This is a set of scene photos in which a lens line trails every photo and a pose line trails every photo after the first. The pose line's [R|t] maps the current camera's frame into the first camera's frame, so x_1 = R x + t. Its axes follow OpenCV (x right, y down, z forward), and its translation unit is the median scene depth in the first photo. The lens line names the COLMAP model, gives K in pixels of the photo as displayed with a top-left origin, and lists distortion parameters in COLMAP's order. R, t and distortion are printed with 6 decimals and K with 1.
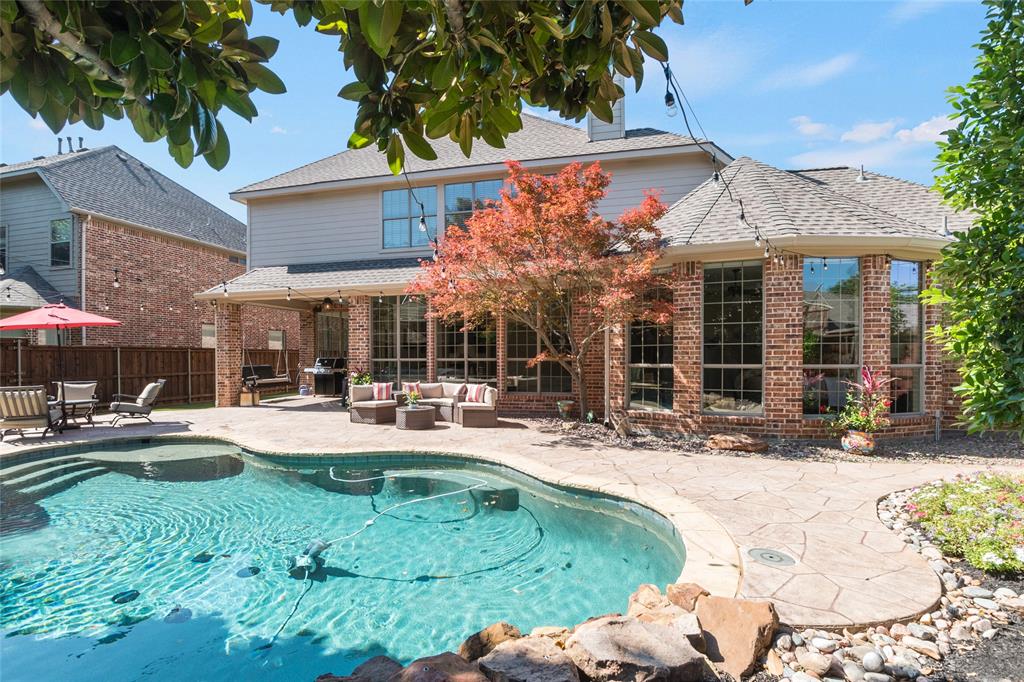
lens RADIAL K [[498.9, 0, 500.4], [0, 498.9, 353.2], [0, 0, 1]] dist [-0.021337, 0.000008]
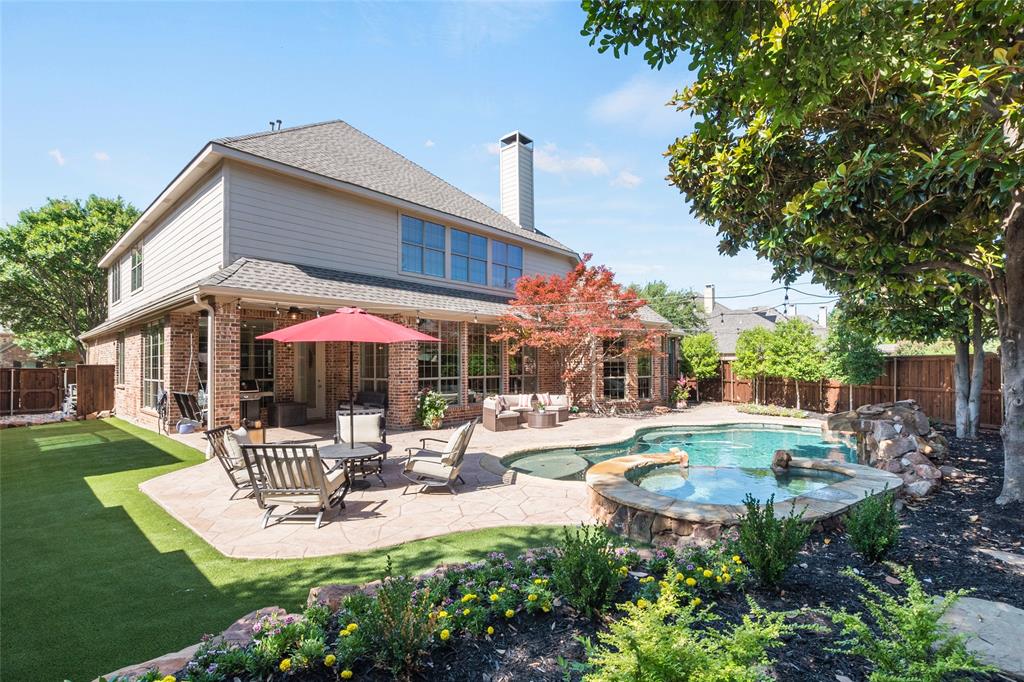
lens RADIAL K [[472.8, 0, 516.0], [0, 472.8, 361.7], [0, 0, 1]] dist [-0.025540, 0.000118]
pose [[0.436595, 0.012086, 0.899577, -1.221580], [0.008297, 0.999813, -0.017460, -0.004691], [-0.899620, 0.015087, 0.436413, 0.453493]]
